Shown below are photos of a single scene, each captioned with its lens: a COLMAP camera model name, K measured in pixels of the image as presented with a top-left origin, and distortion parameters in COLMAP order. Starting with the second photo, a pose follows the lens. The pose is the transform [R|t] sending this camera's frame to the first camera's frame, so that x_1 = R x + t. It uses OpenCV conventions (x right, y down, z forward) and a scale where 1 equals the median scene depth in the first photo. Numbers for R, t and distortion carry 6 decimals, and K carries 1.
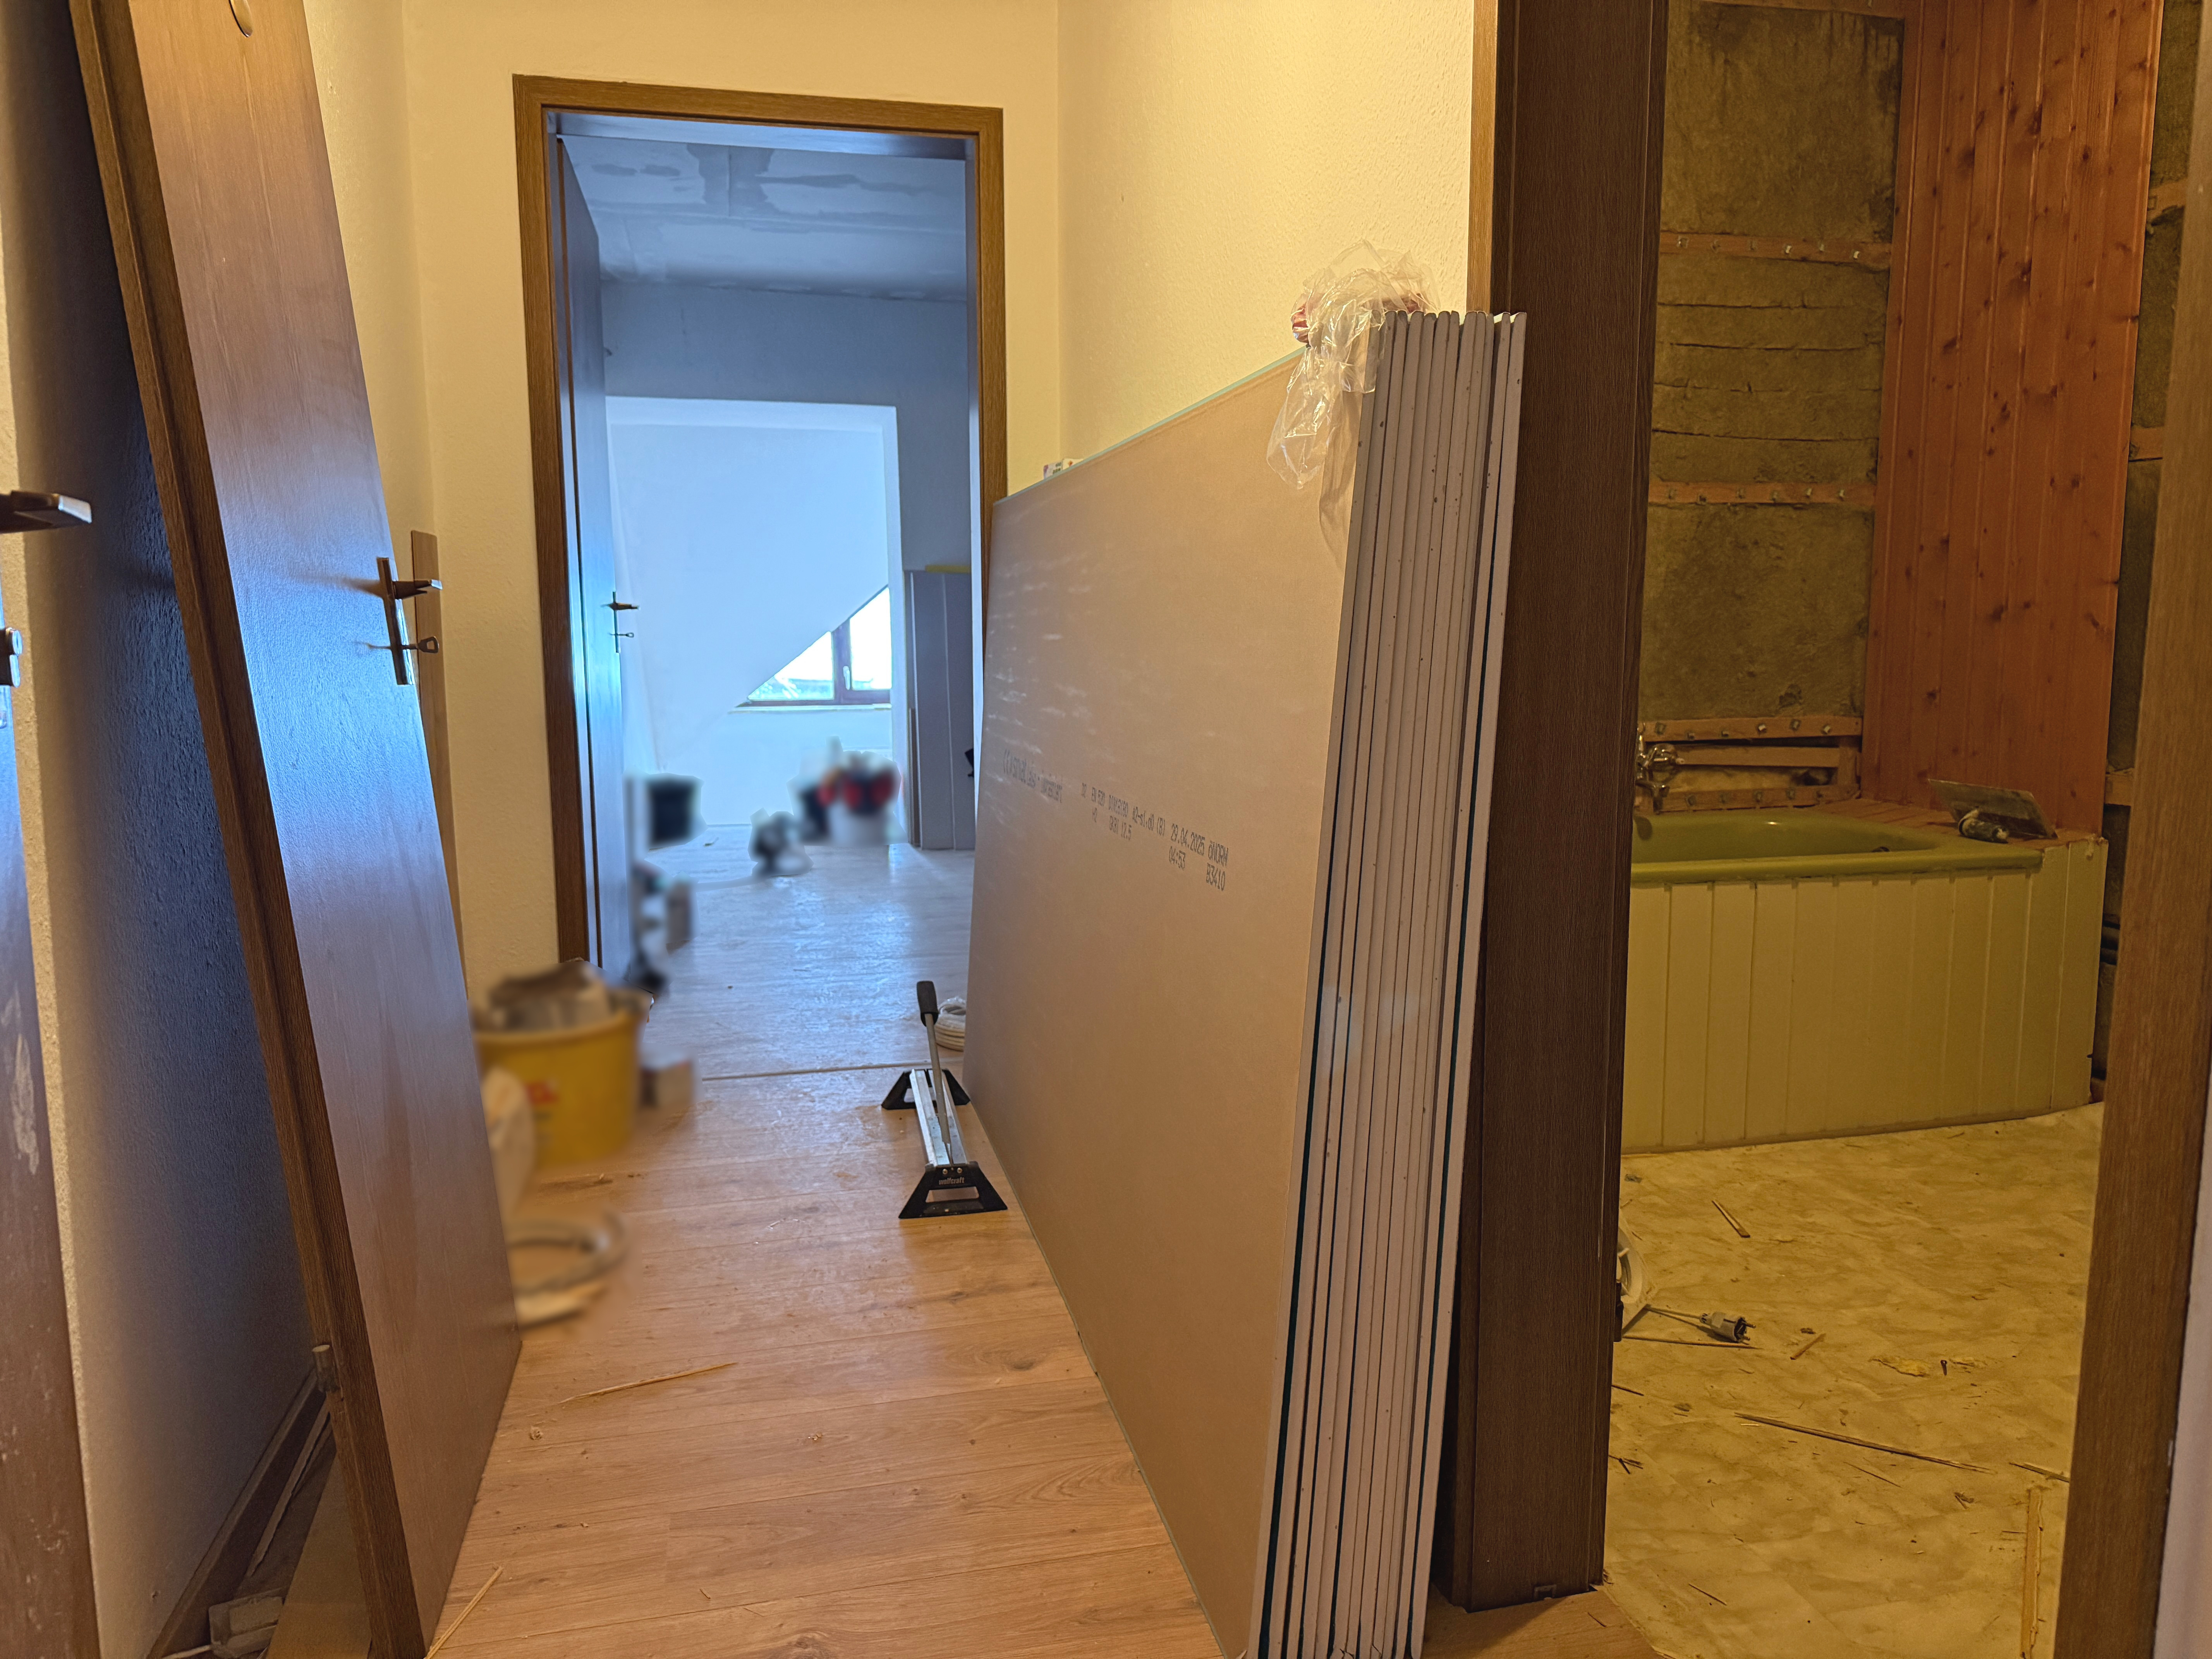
lens RADIAL K [[1584.2, 0, 1118.9], [0, 1584.2, 826.9], [0, 0, 1]] dist [0.022213, -0.022790]
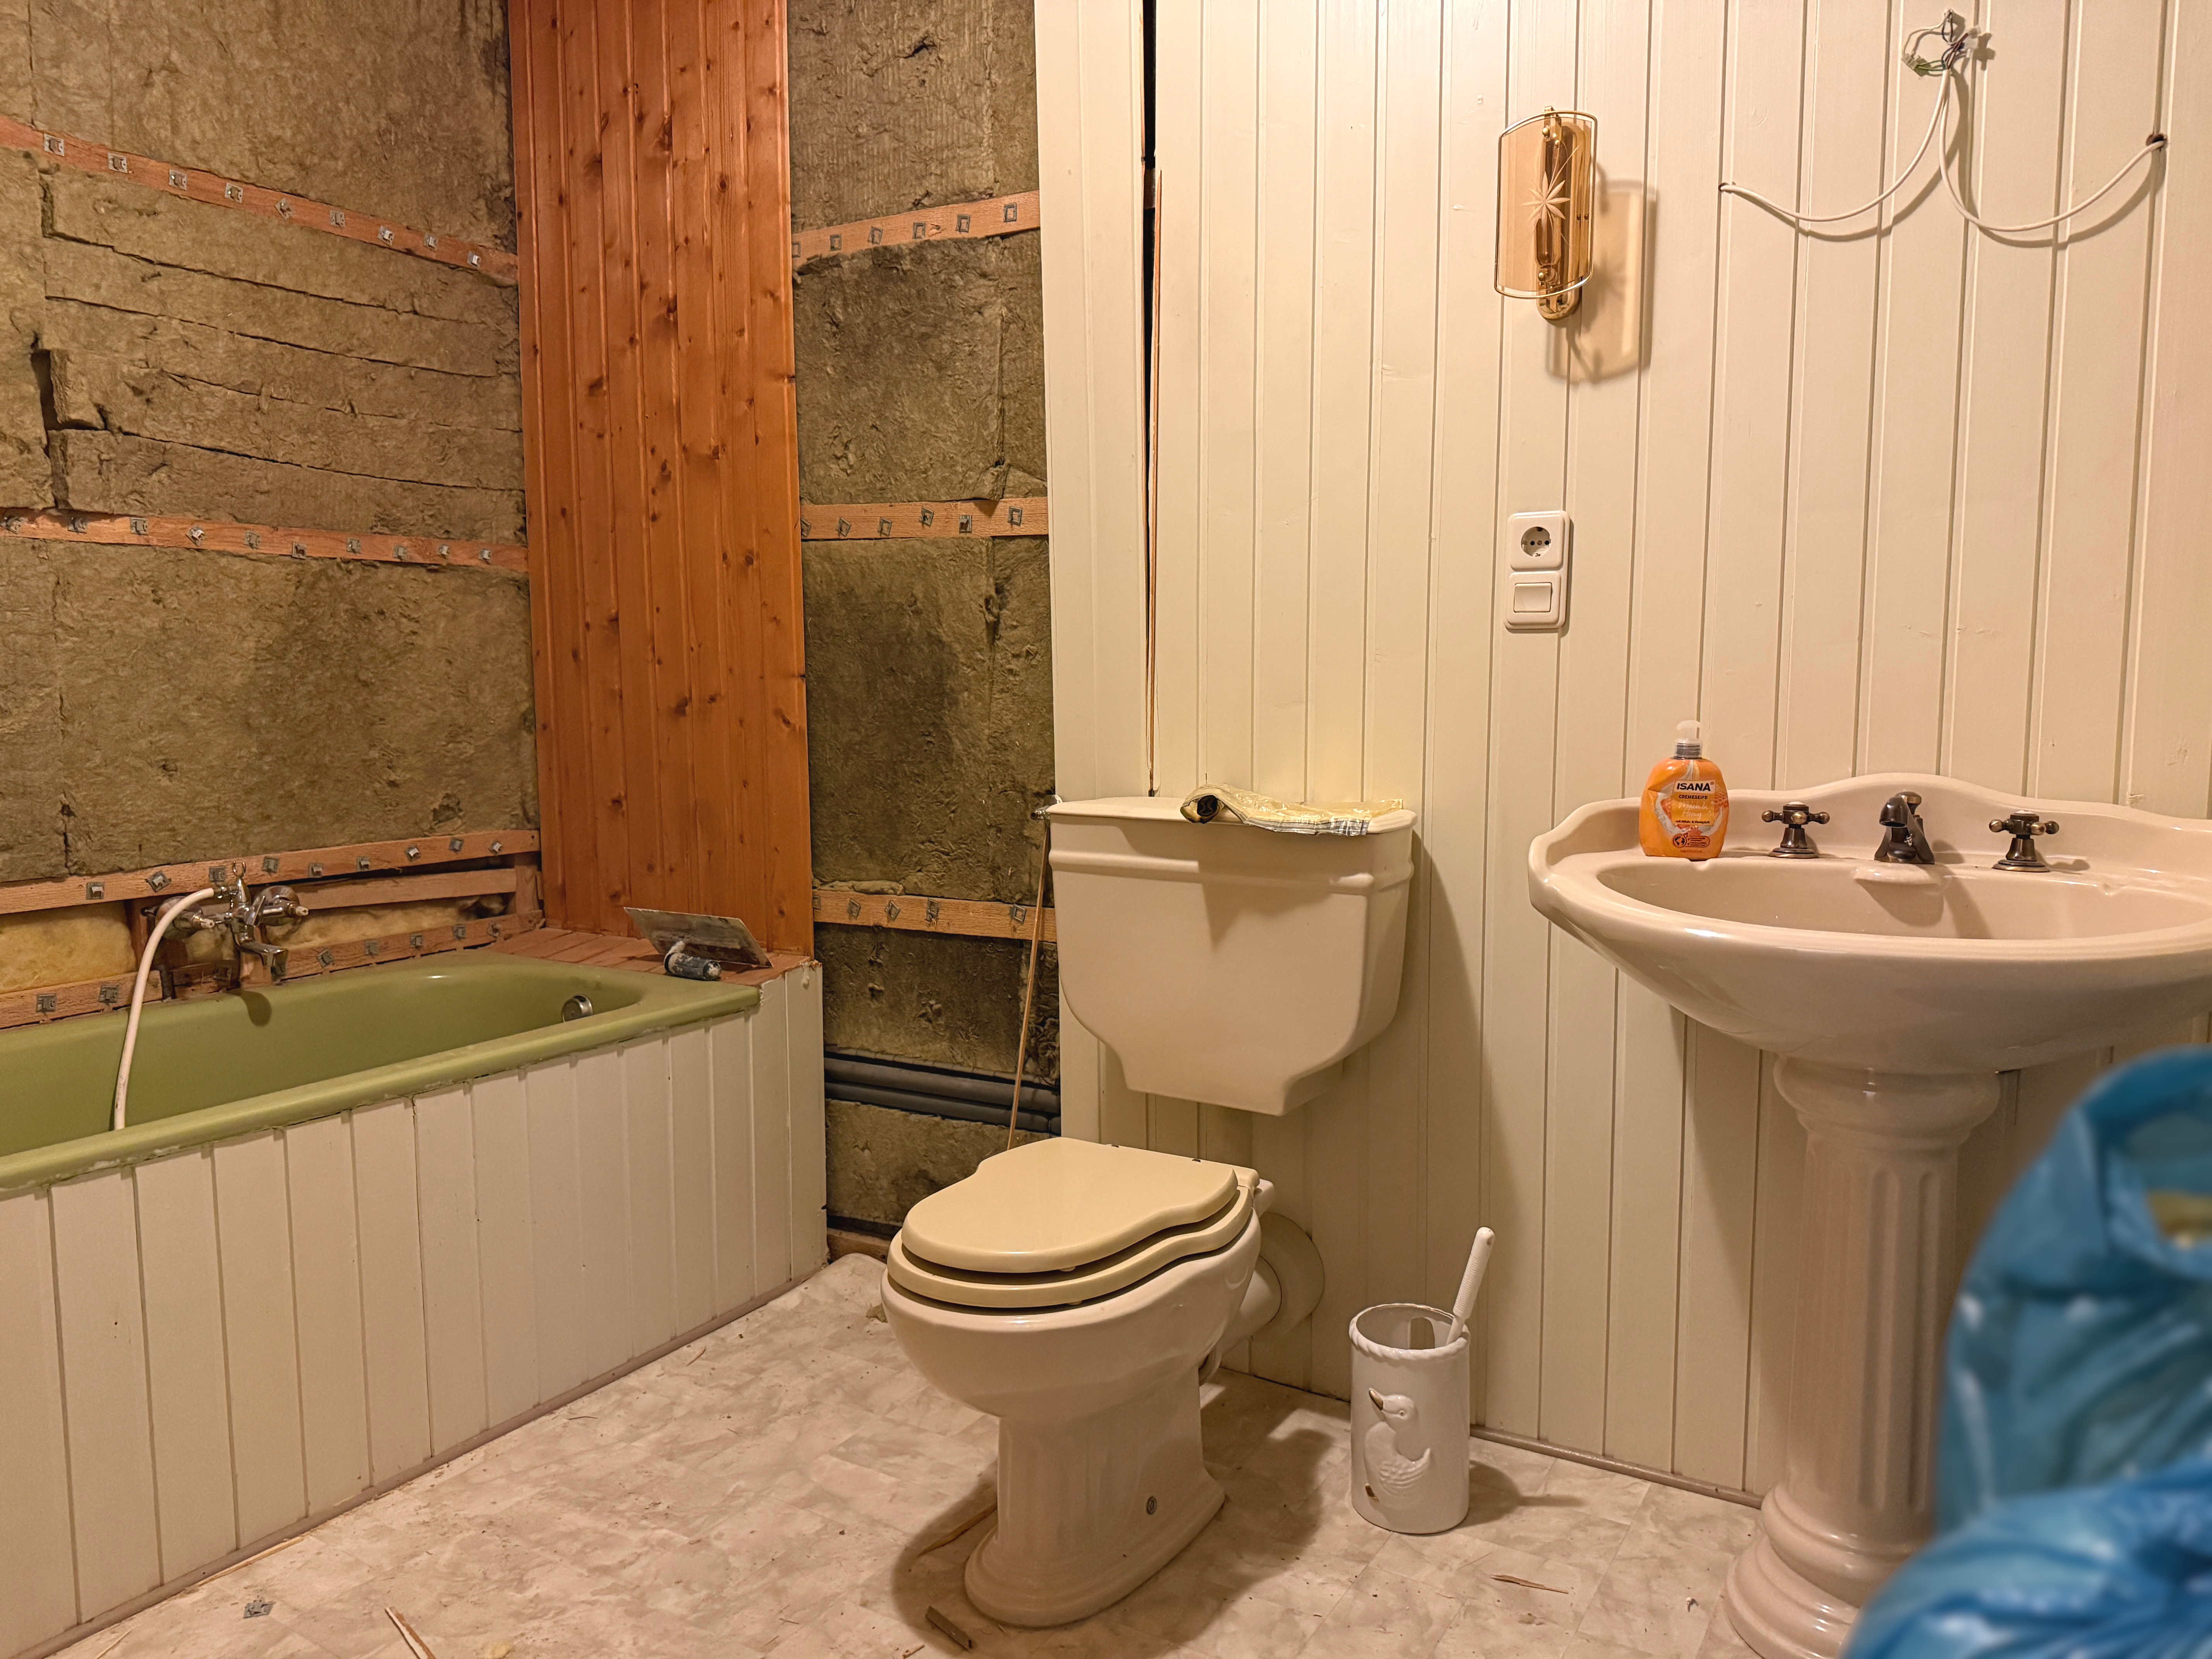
lens RADIAL K [[1584.2, 0, 1125.5], [0, 1584.2, 831.4], [0, 0, 1]] dist [0.022213, -0.022790]
pose [[0.704045, -0.068286, 0.706865, 0.118852], [0.091491, 0.995793, 0.005072, -0.051098], [-0.704238, 0.061101, 0.707330, 0.243568]]
